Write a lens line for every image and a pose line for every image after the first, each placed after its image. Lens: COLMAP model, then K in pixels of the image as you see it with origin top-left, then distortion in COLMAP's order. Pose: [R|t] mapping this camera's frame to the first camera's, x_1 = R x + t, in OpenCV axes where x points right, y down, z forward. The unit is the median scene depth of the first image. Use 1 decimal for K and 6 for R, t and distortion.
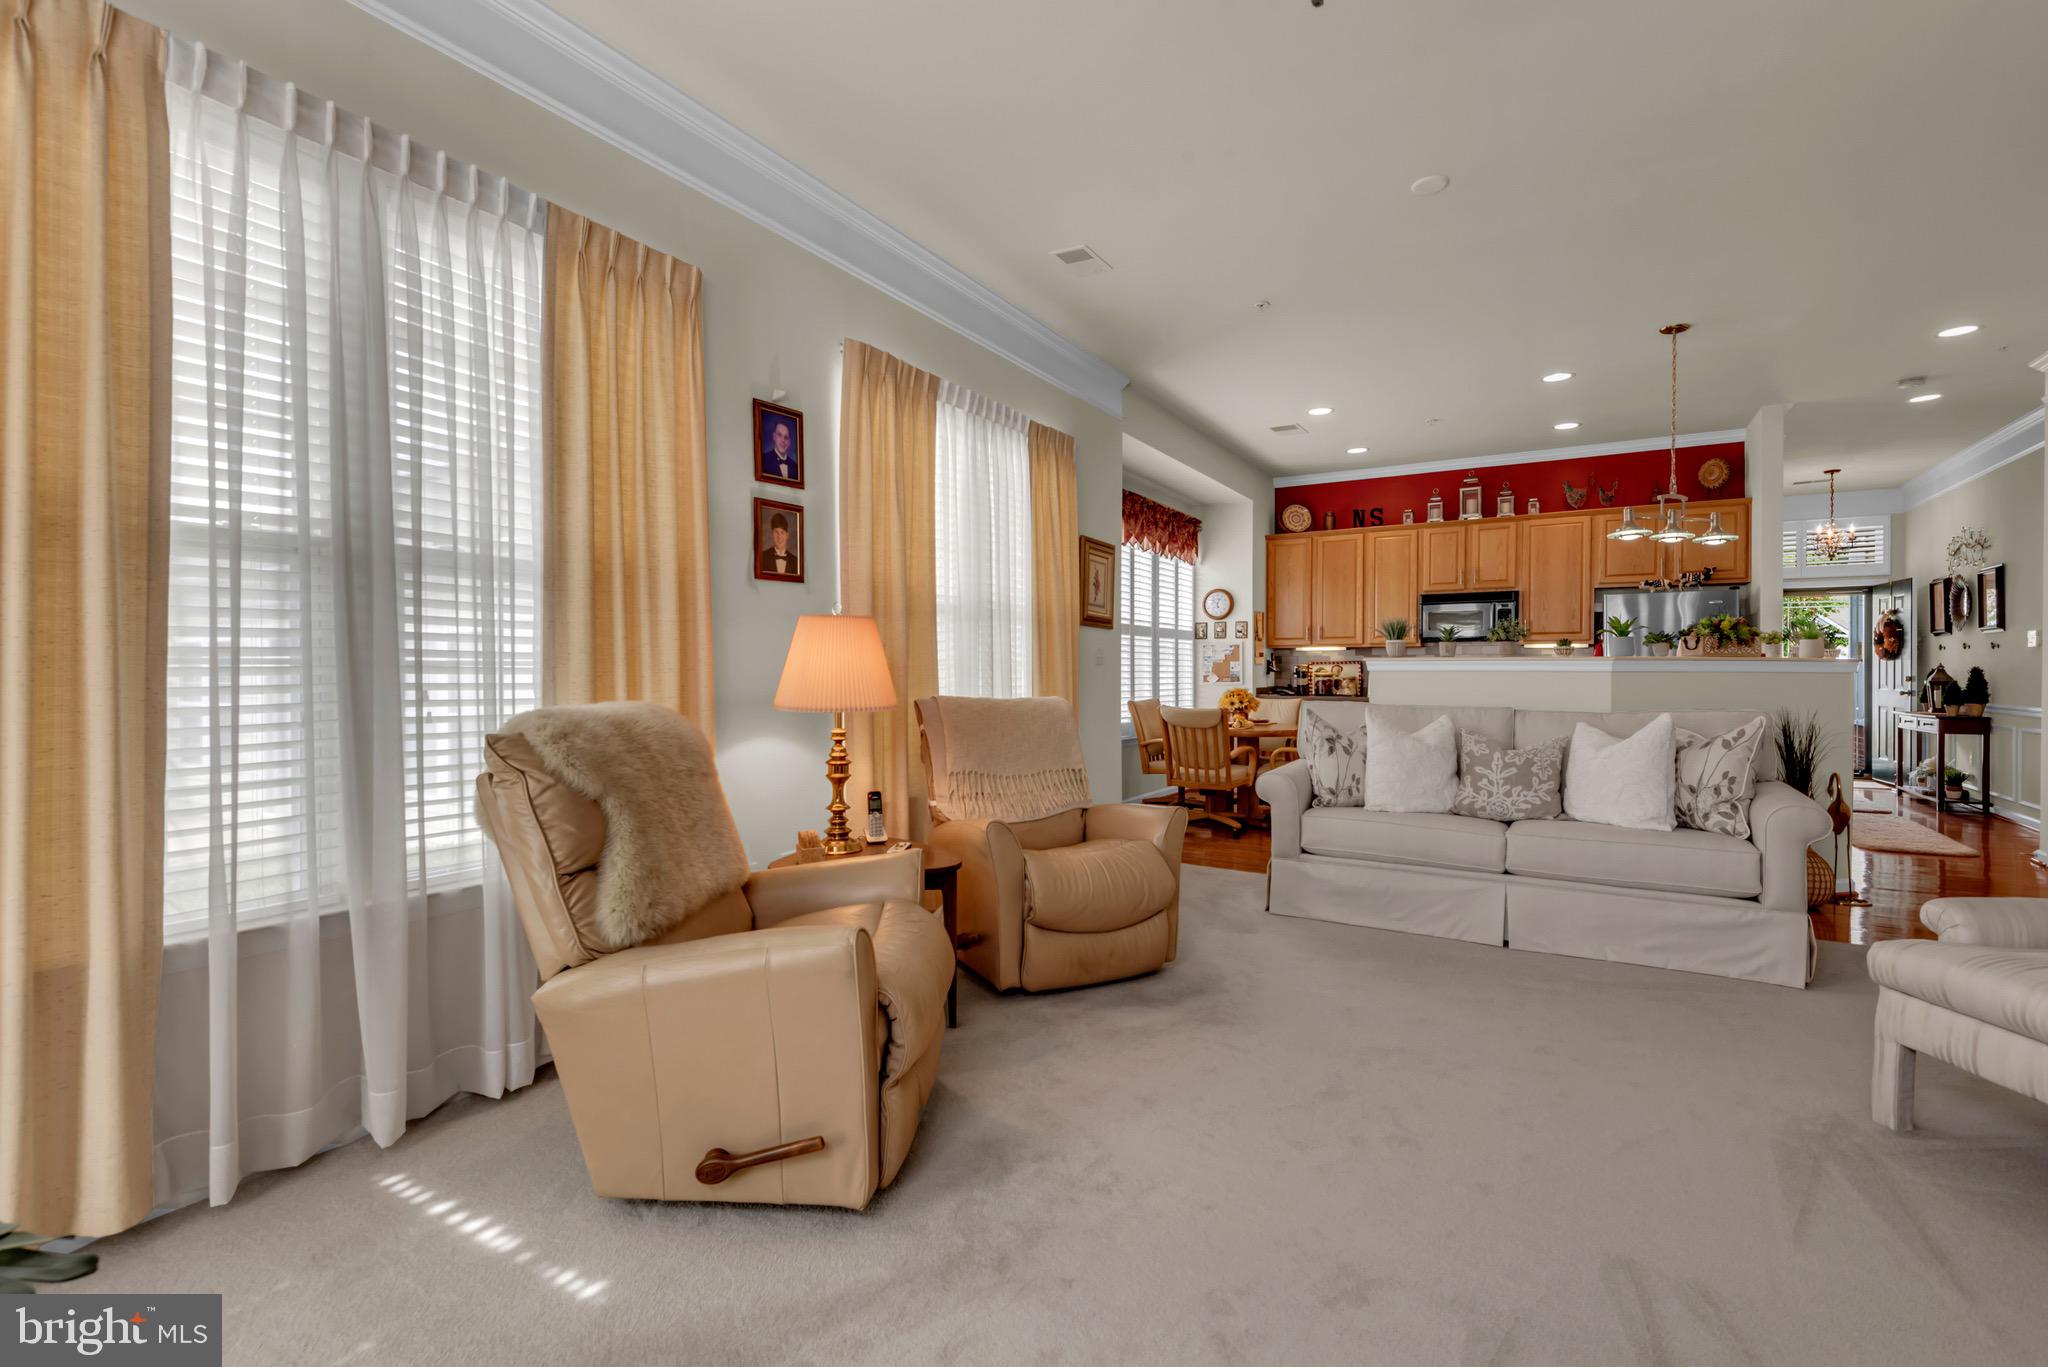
lens RADIAL K [[916.0, 0, 1016.7], [0, 916.0, 673.9], [0, 0, 1]] dist [0.001213, -0.000300]
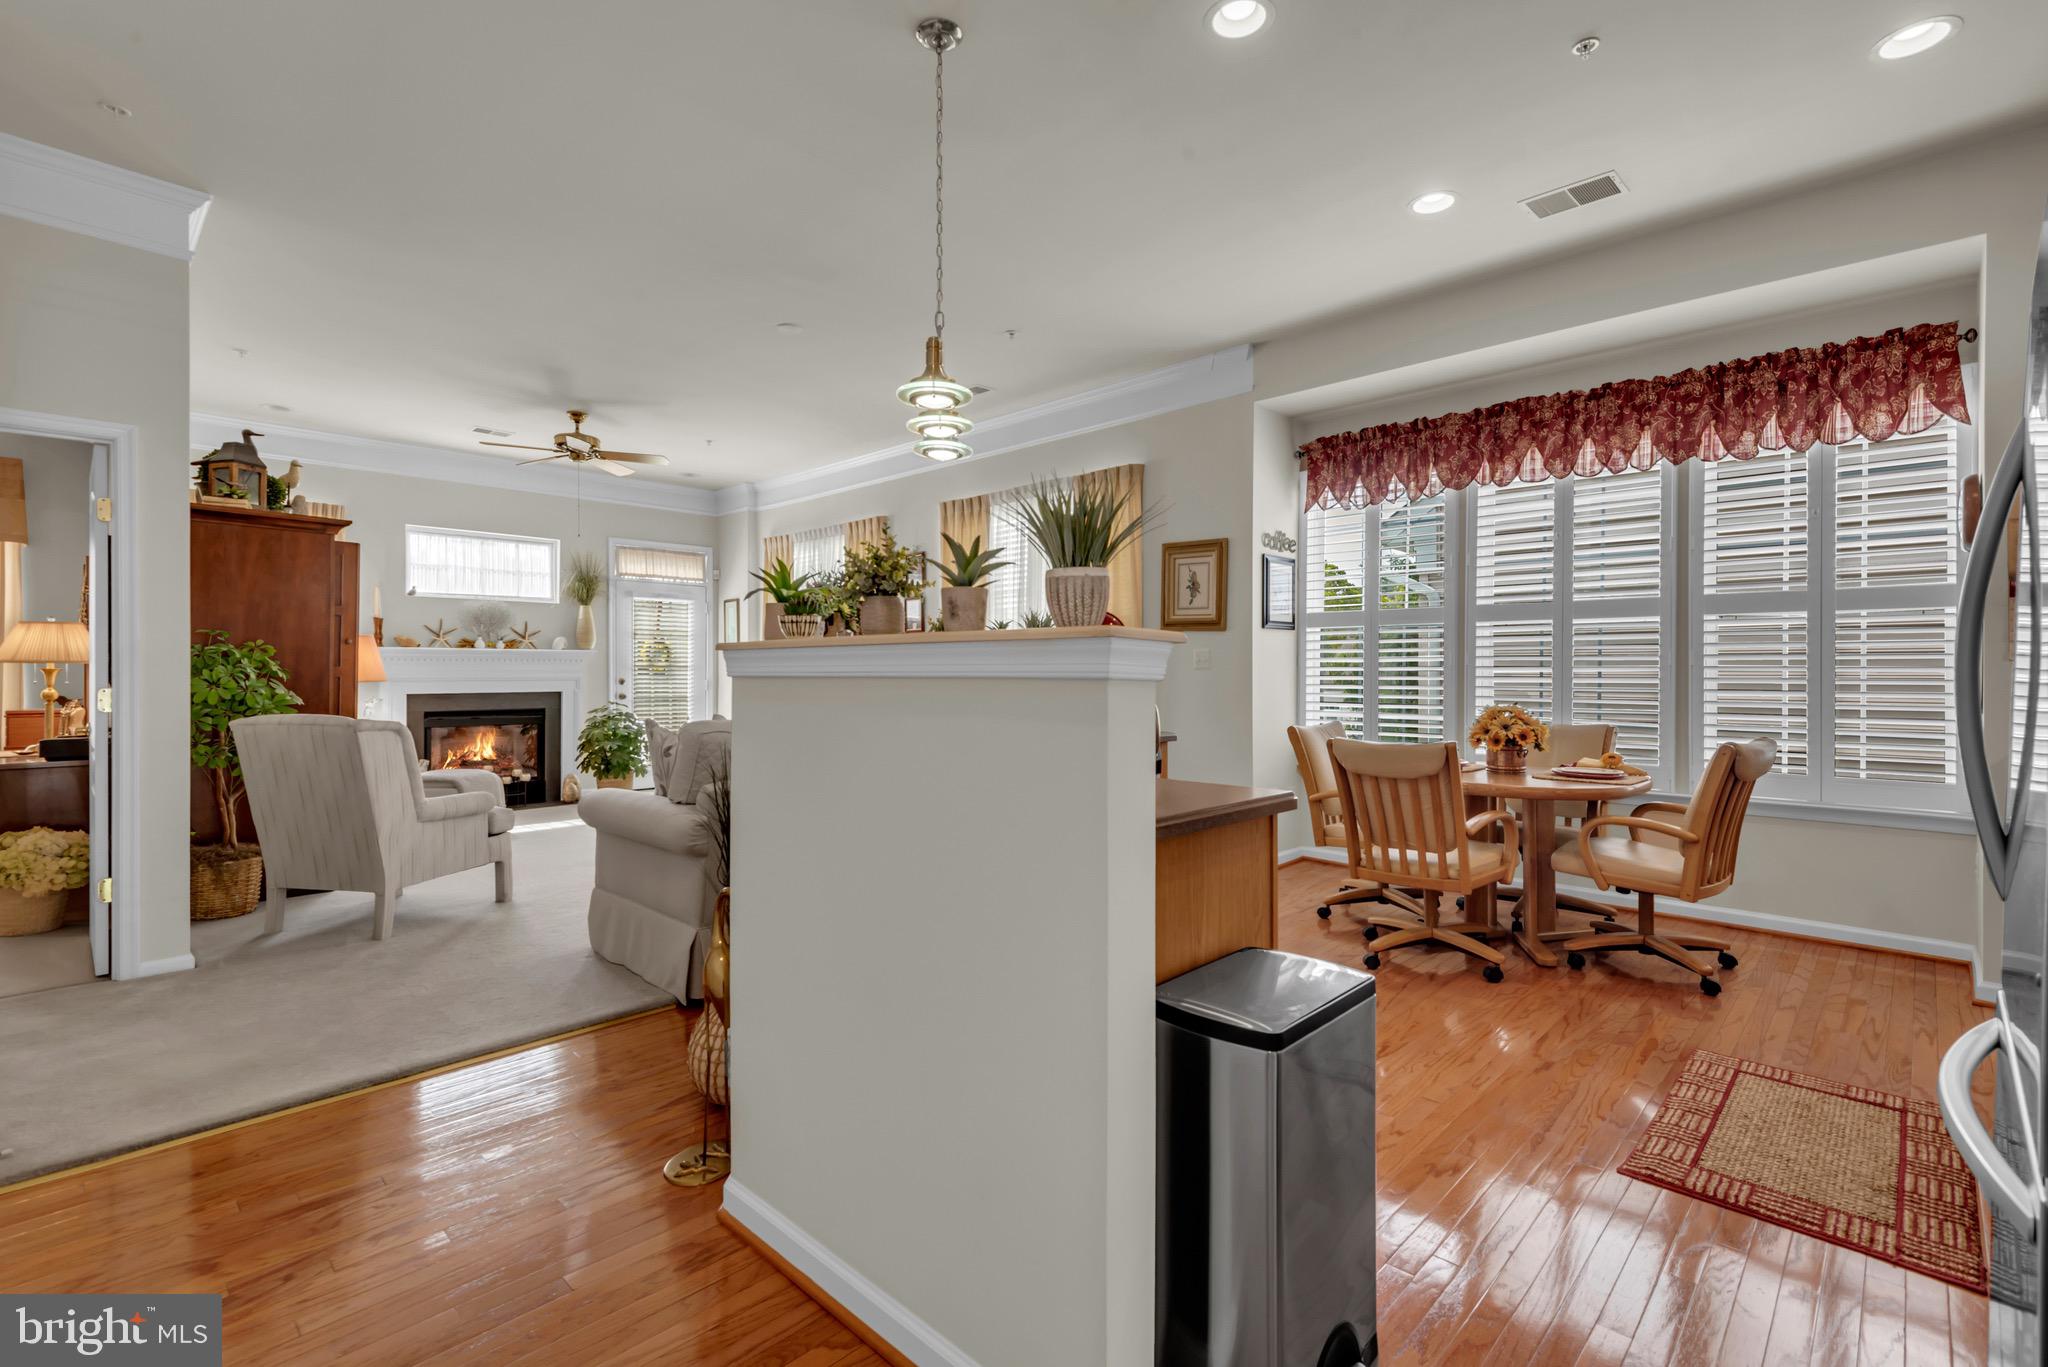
lens RADIAL K [[927.4, 0, 1019.8], [0, 927.4, 674.0], [0, 0, 1]] dist [0.022929, -0.016441]
pose [[-0.227569, -0.006038, -0.973743, 0.886256], [-0.009174, 0.999950, -0.004057, 0.001078], [0.973719, 0.008010, -0.227613, 0.846432]]
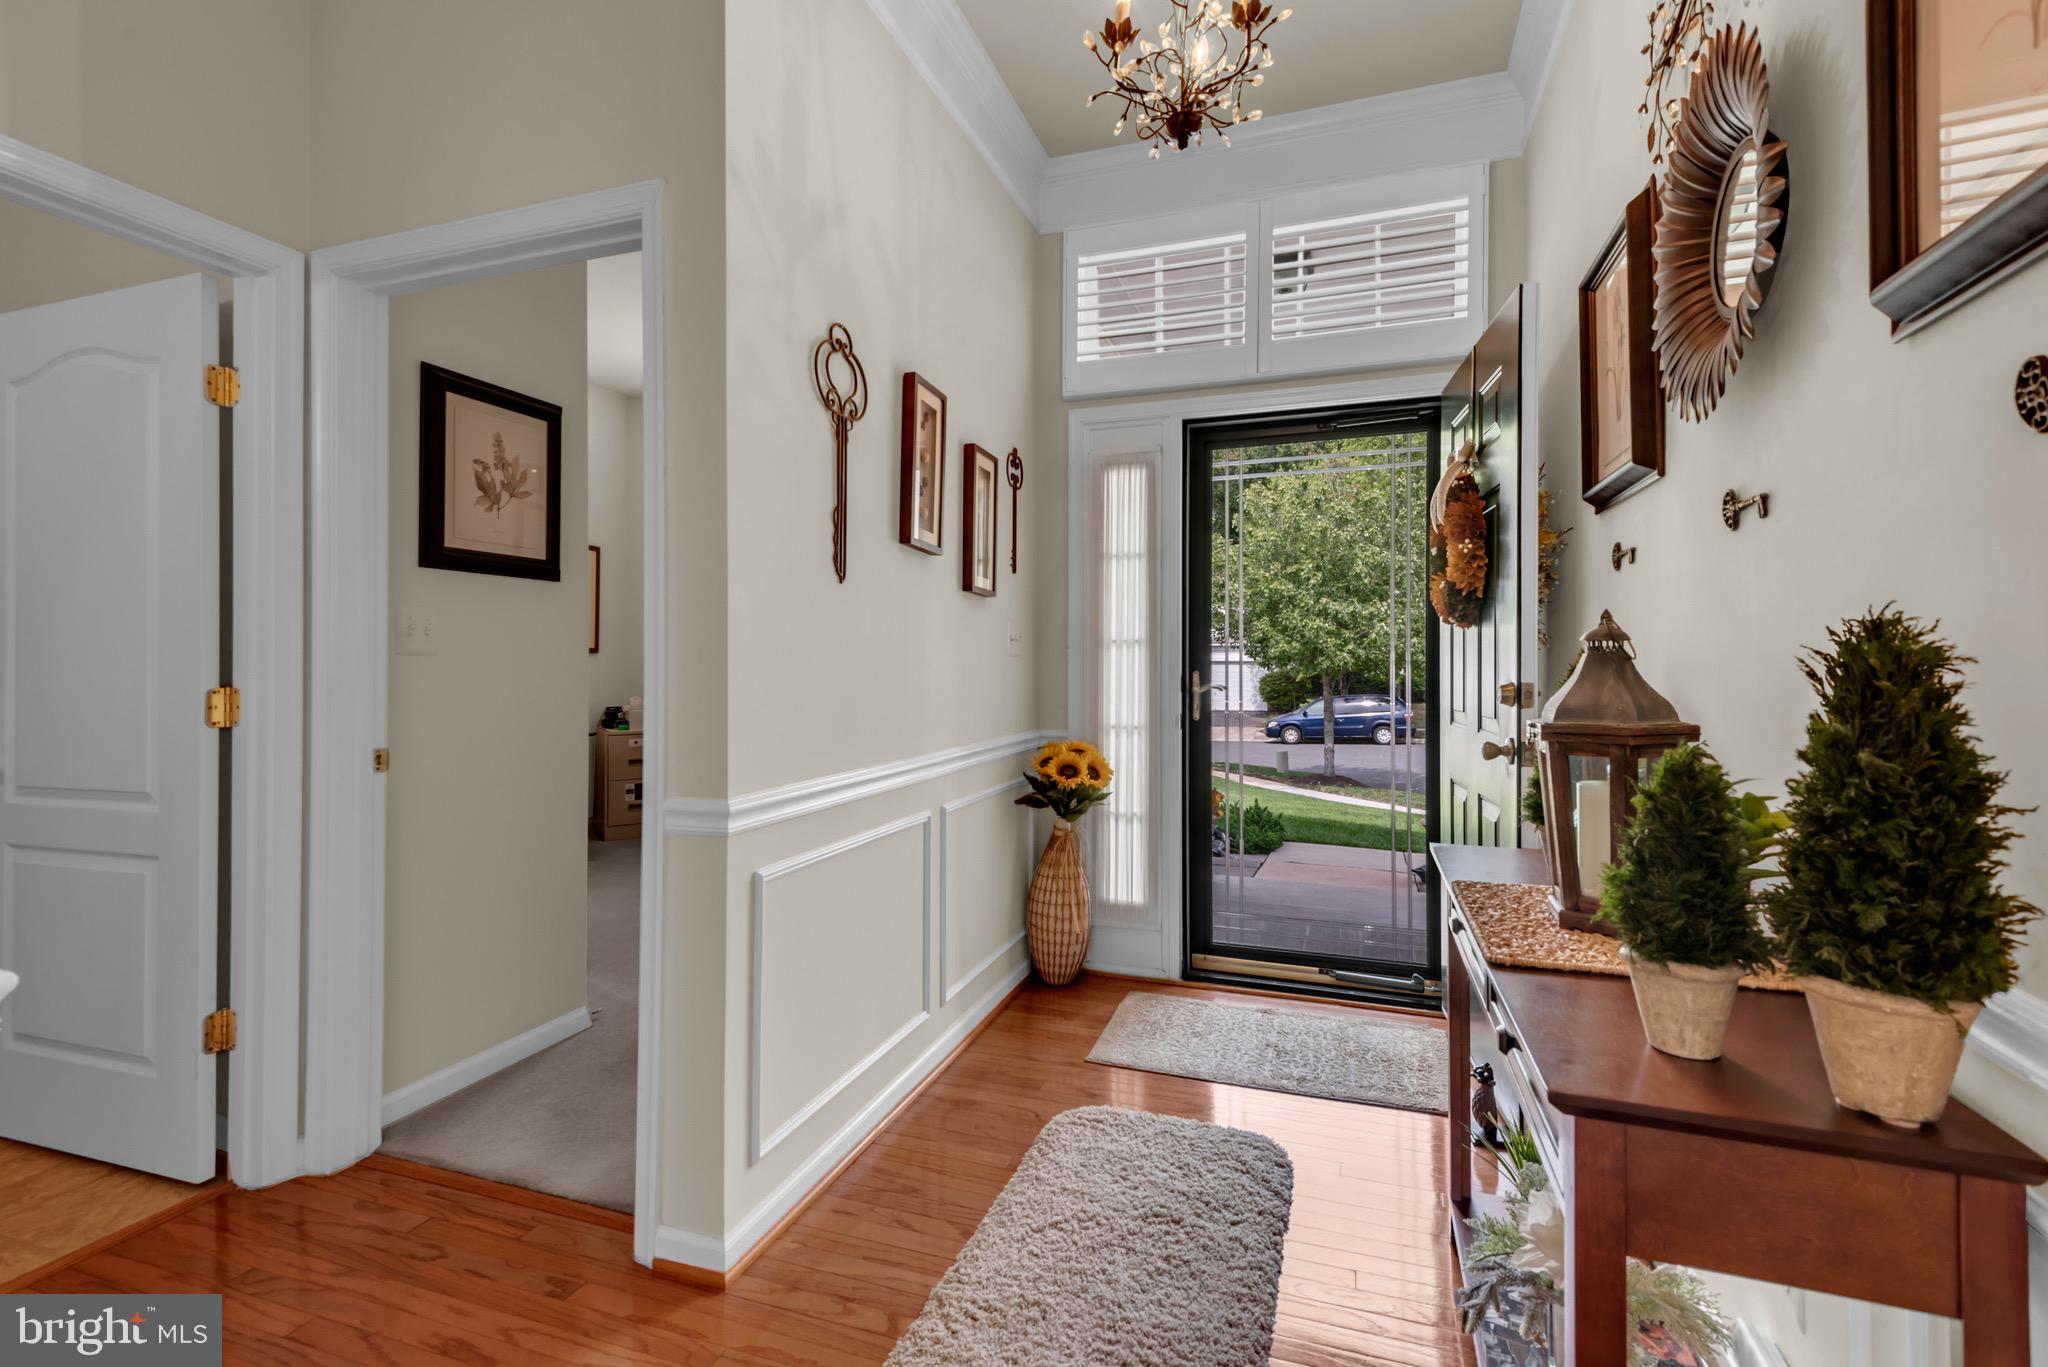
lens RADIAL K [[916.0, 0, 1016.7], [0, 916.0, 673.9], [0, 0, 1]] dist [0.001213, -0.000300]
pose [[0.980785, -0.000298, 0.195092, 1.006439], [-0.000961, 0.999979, 0.006359, -0.002298], [-0.195090, -0.006424, 0.980764, 0.992810]]
